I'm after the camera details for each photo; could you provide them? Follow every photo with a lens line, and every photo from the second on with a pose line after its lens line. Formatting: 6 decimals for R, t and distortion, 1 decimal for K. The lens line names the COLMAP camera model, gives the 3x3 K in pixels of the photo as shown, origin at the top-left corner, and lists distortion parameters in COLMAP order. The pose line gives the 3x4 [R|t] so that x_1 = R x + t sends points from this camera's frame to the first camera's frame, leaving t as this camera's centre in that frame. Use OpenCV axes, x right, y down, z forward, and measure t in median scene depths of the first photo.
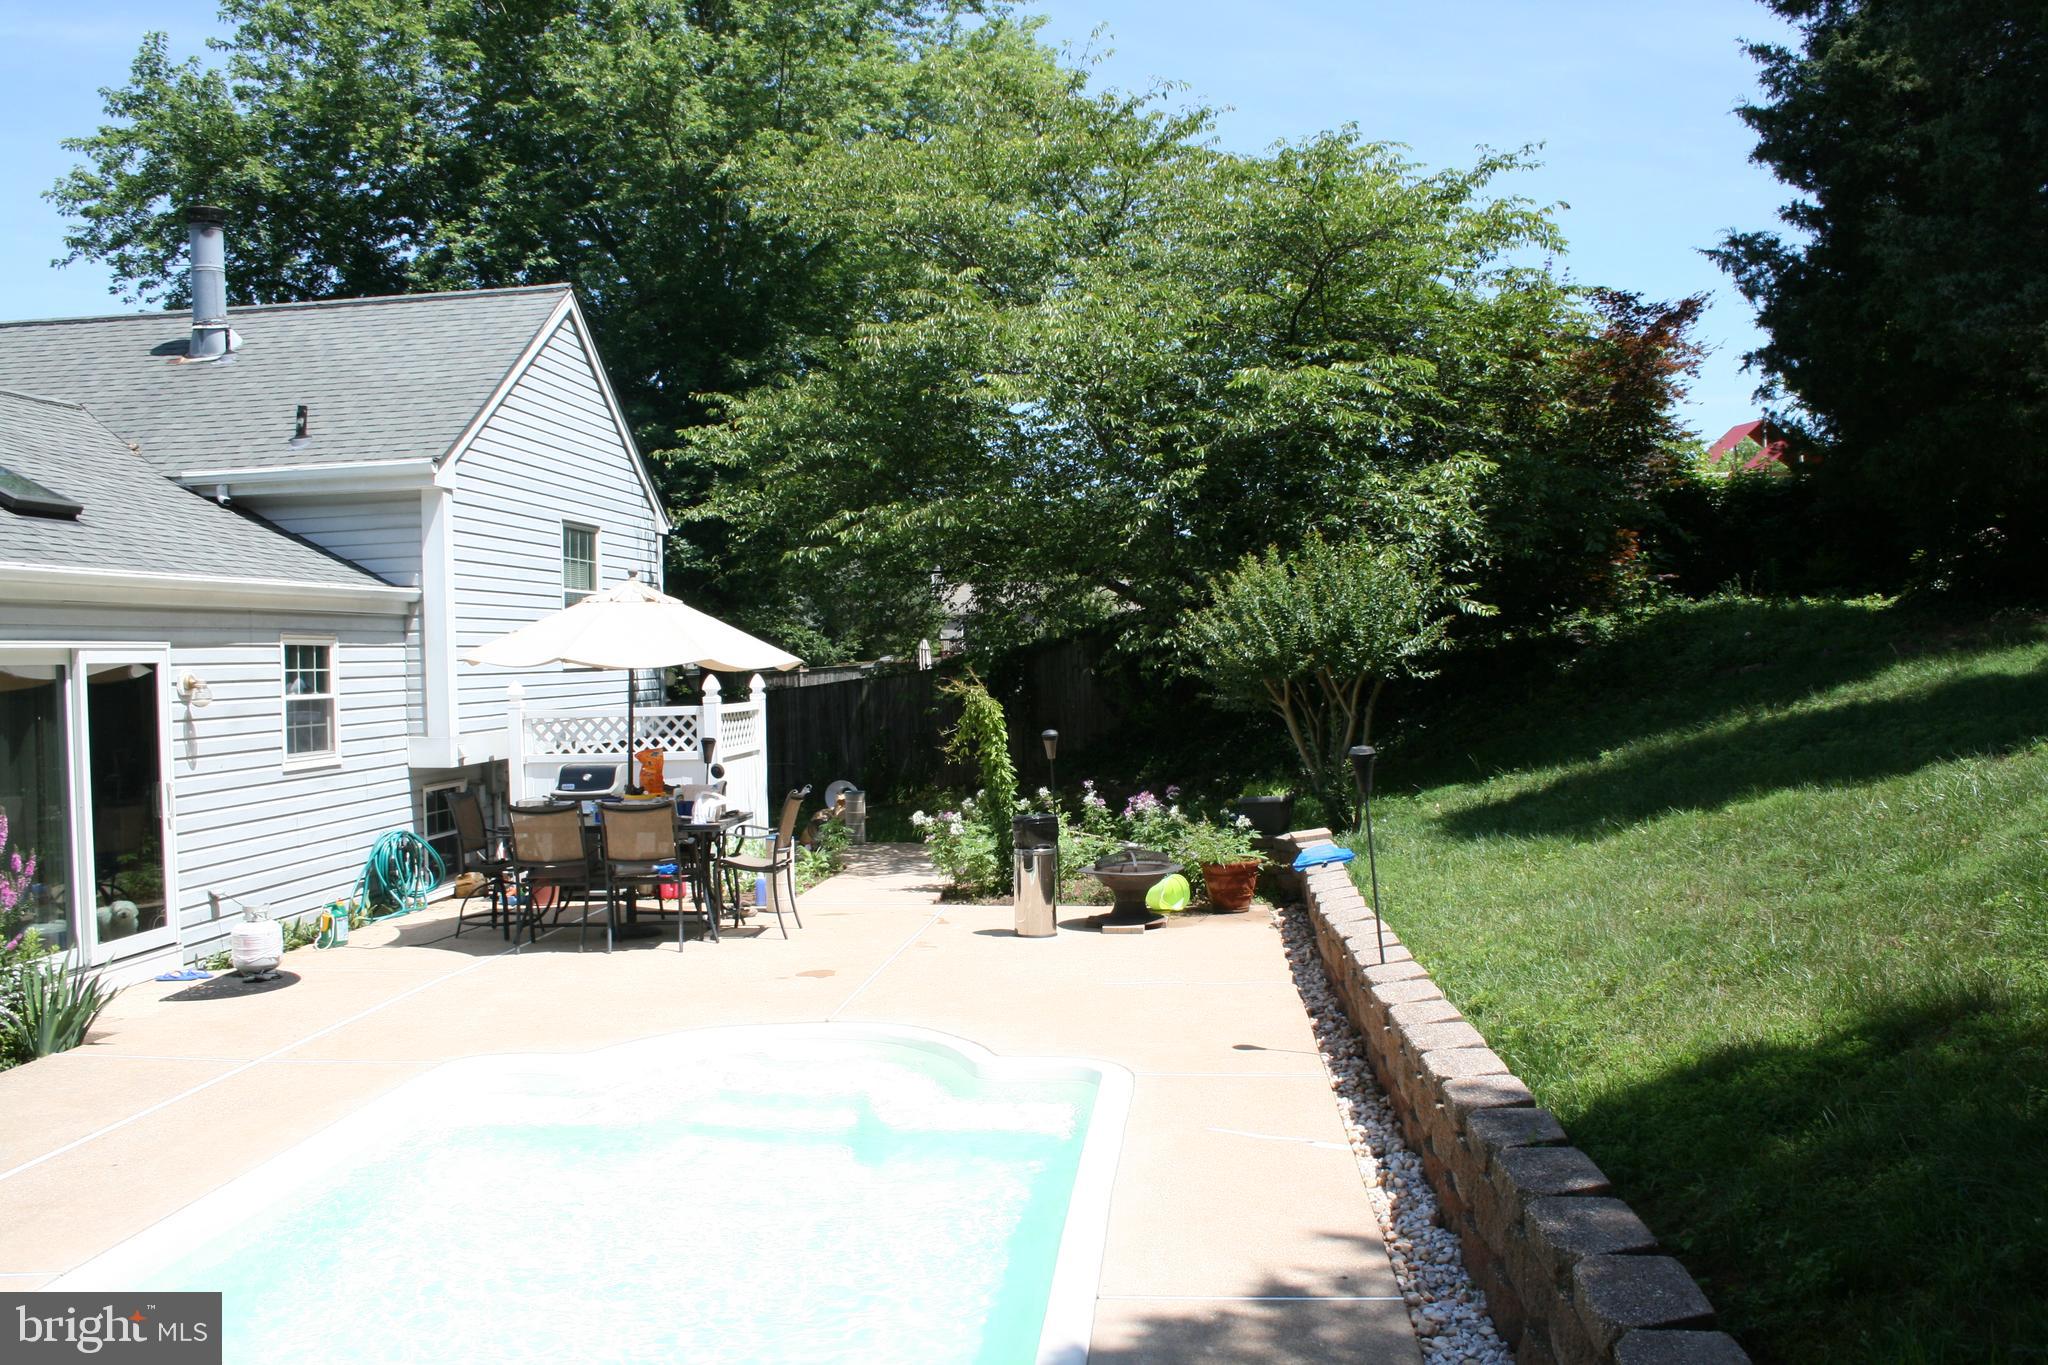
lens RADIAL K [[1721.4, 0, 1055.0], [0, 1721.4, 679.0], [0, 0, 1]] dist [-0.161639, 0.146575]
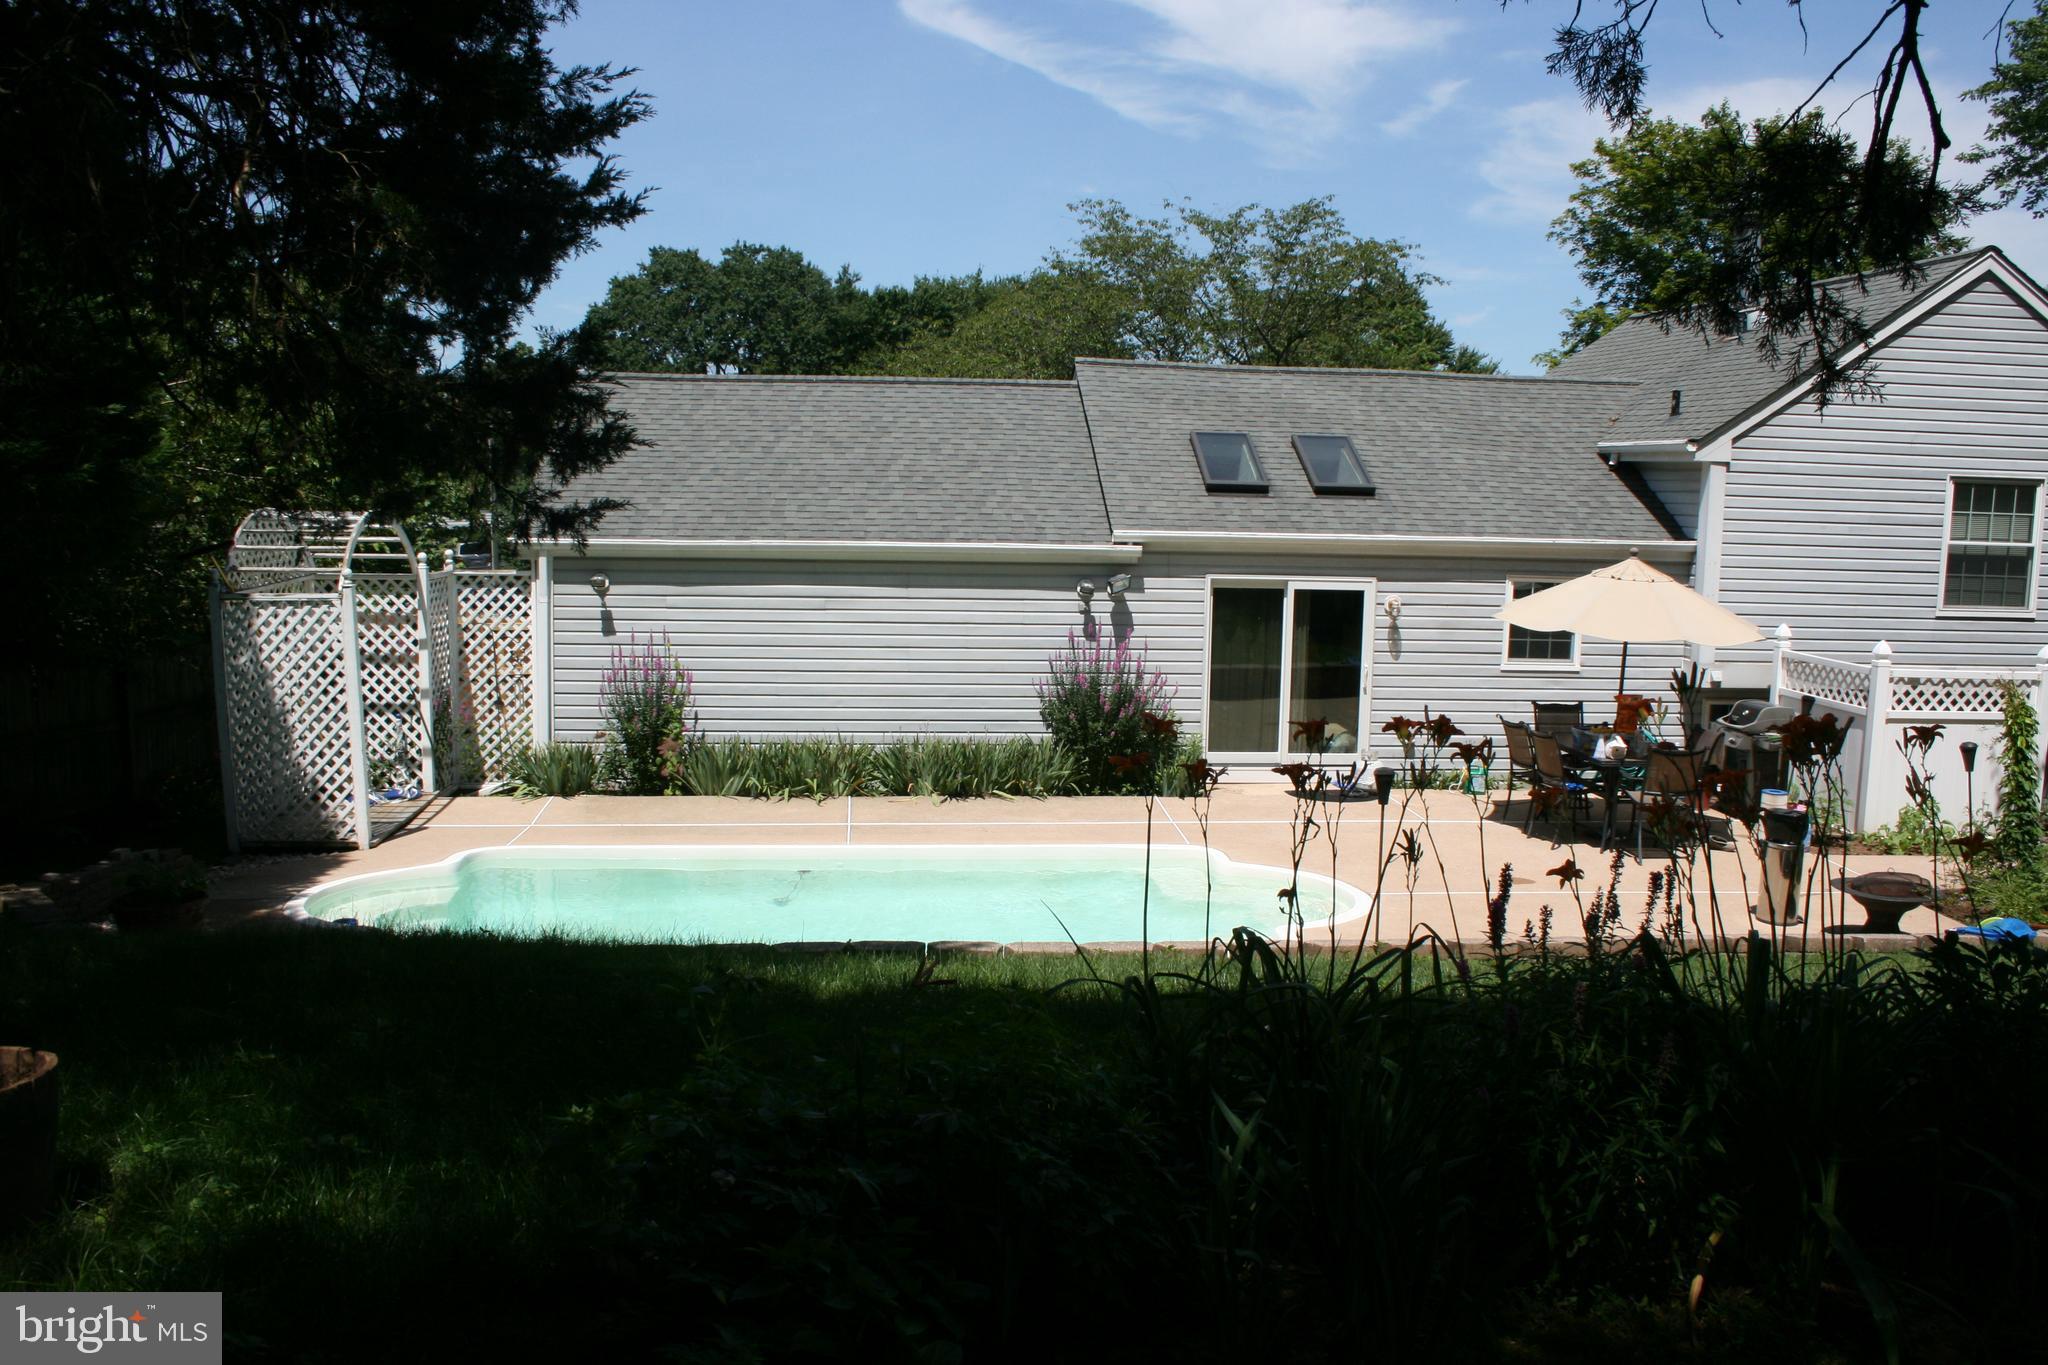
lens RADIAL K [[1713.3, 0, 1040.7], [0, 1713.3, 709.2], [0, 0, 1]] dist [-0.162396, 0.129933]
pose [[0.188529, 0.165961, -0.967943, 0.746225], [-0.043092, 0.986066, 0.160675, -0.108749], [0.981122, 0.011419, 0.193054, 0.282237]]
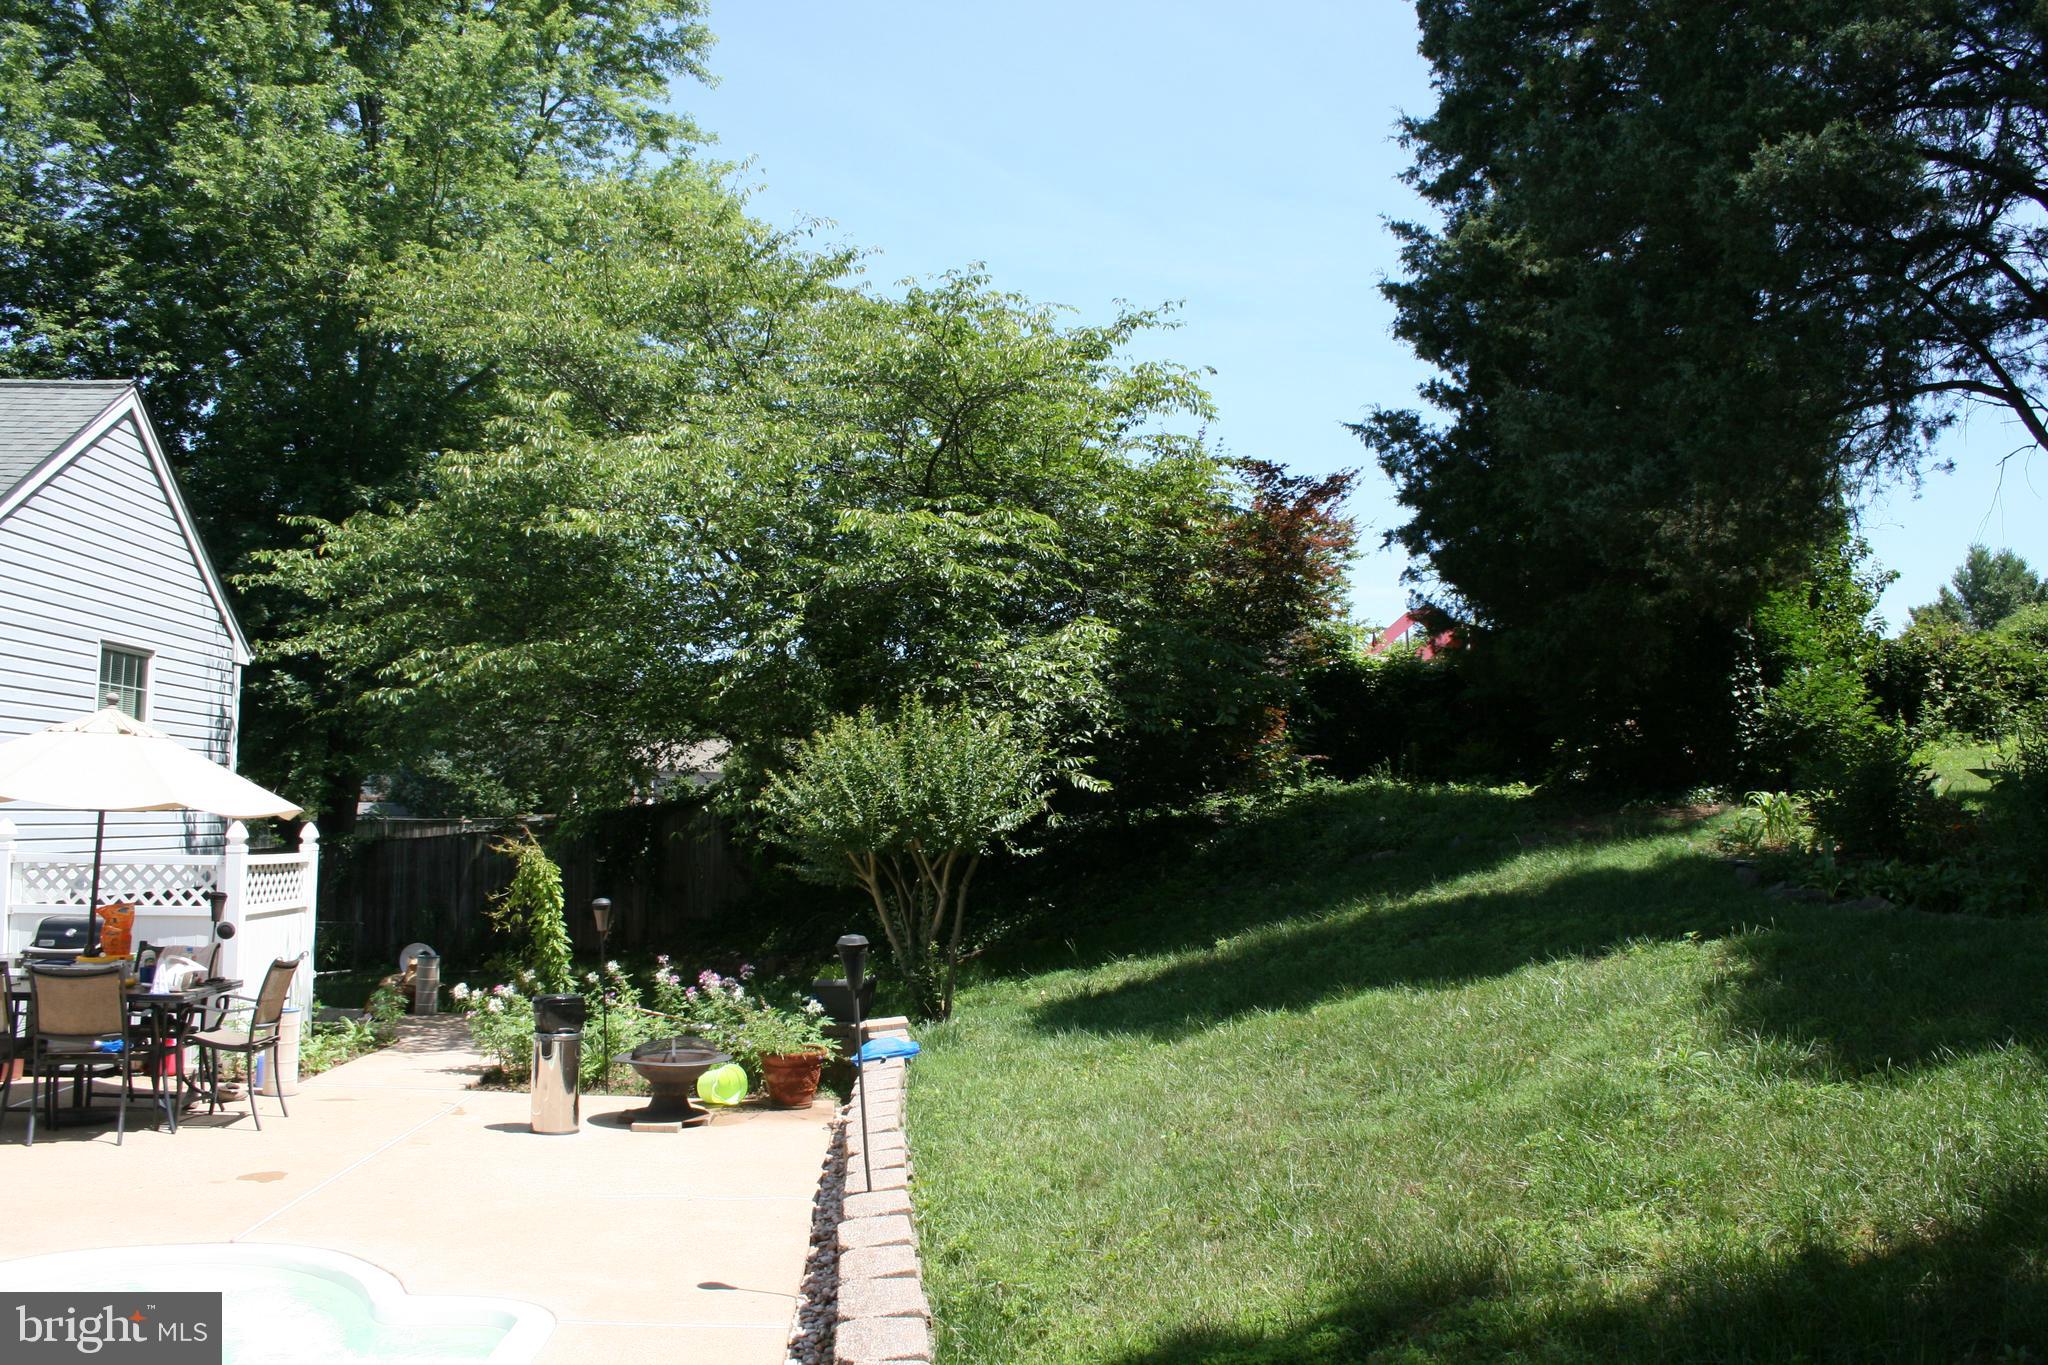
lens RADIAL K [[1721.4, 0, 1055.0], [0, 1721.4, 679.0], [0, 0, 1]] dist [-0.161639, 0.146575]
pose [[0.985255, 0.048735, 0.164005, 0.074415], [-0.032658, 0.994518, -0.099337, -0.003664], [-0.167947, 0.092516, 0.981445, 0.072644]]
